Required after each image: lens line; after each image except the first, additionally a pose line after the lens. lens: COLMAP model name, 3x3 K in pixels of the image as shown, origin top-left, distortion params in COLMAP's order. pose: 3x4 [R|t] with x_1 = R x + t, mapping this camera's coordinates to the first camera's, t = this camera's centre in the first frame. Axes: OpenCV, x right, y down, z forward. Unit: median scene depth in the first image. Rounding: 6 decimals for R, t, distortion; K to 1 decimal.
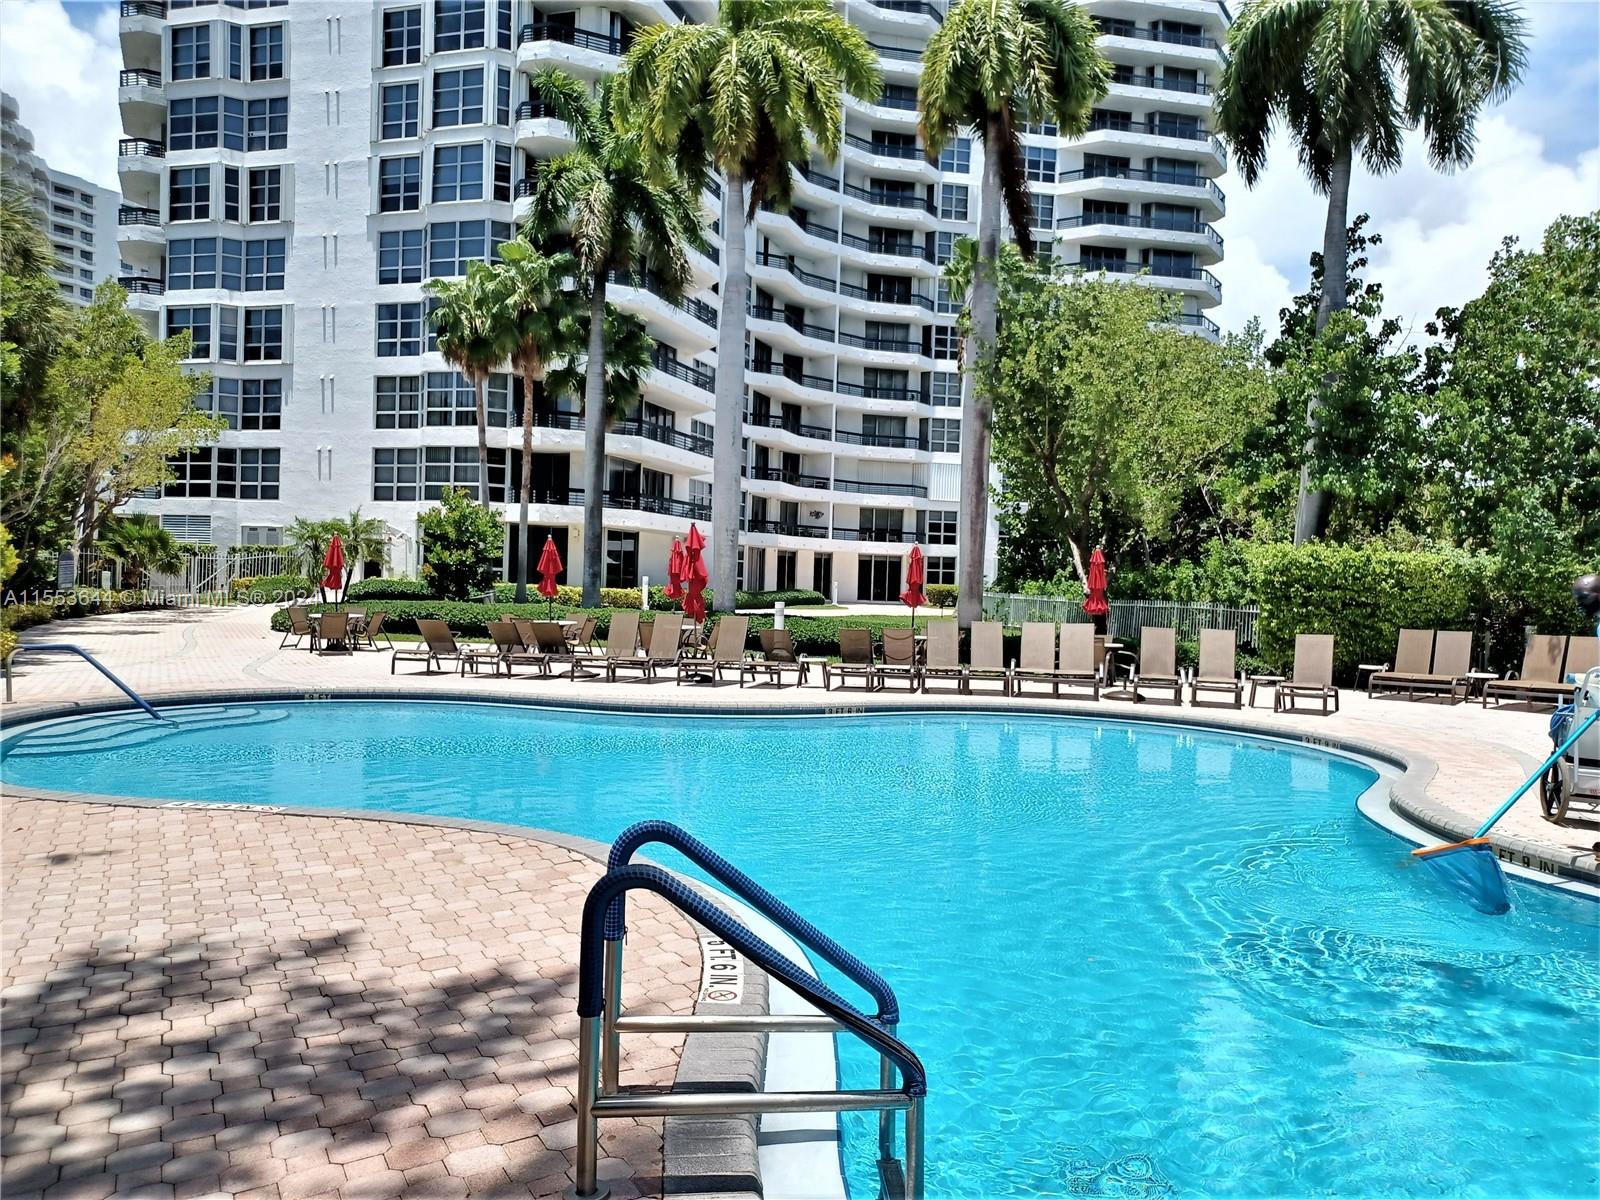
lens RADIAL K [[1161.0, 0, 800.0], [0, 1161.0, 600.0], [0, 0, 1]] dist [0.036737, -0.001968]
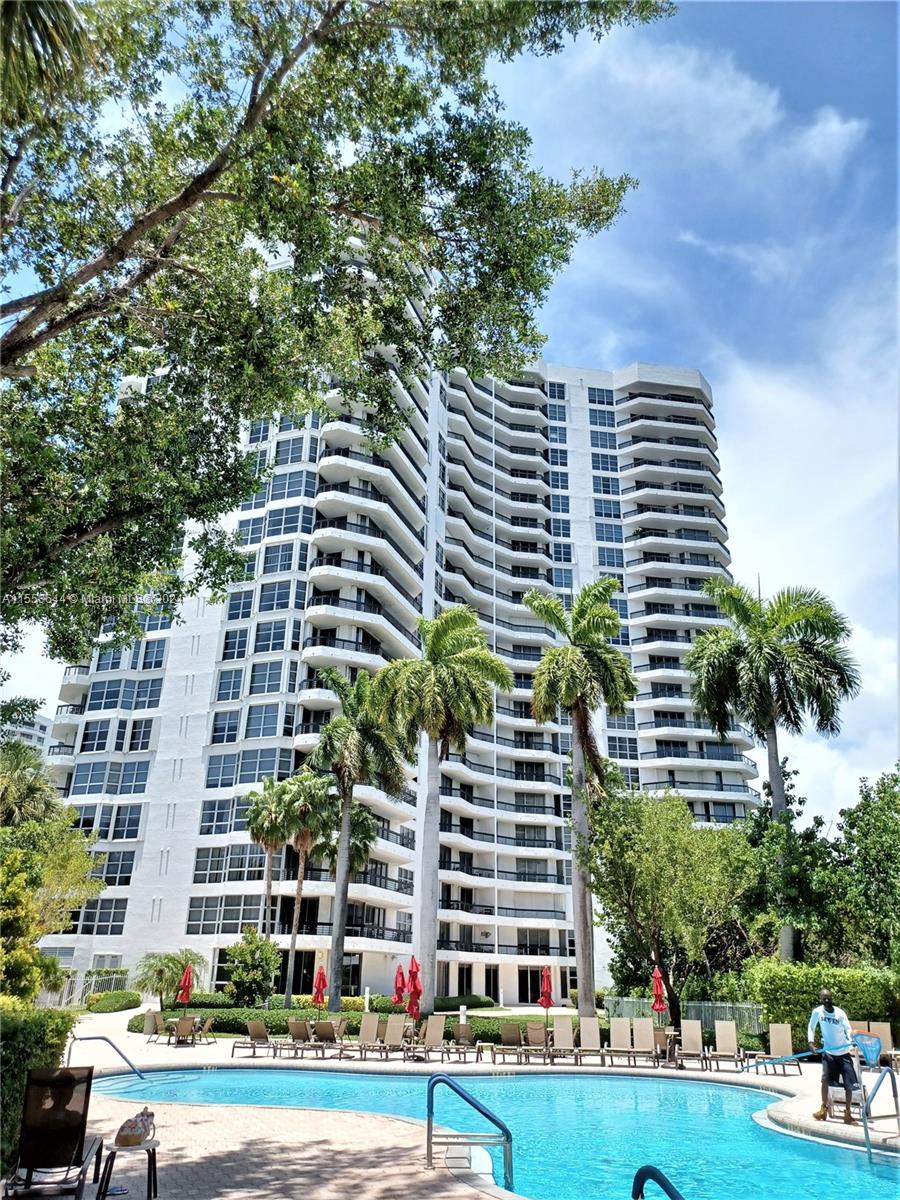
lens RADIAL K [[878.9, 0, 450.0], [0, 878.9, 600.0], [0, 0, 1]] dist [0.038846, -0.006151]
pose [[0.999582, -0.024014, -0.016100, -0.002859], [0.015137, 0.909135, -0.416226, 0.001653], [0.024633, 0.415808, 0.909119, -0.188468]]
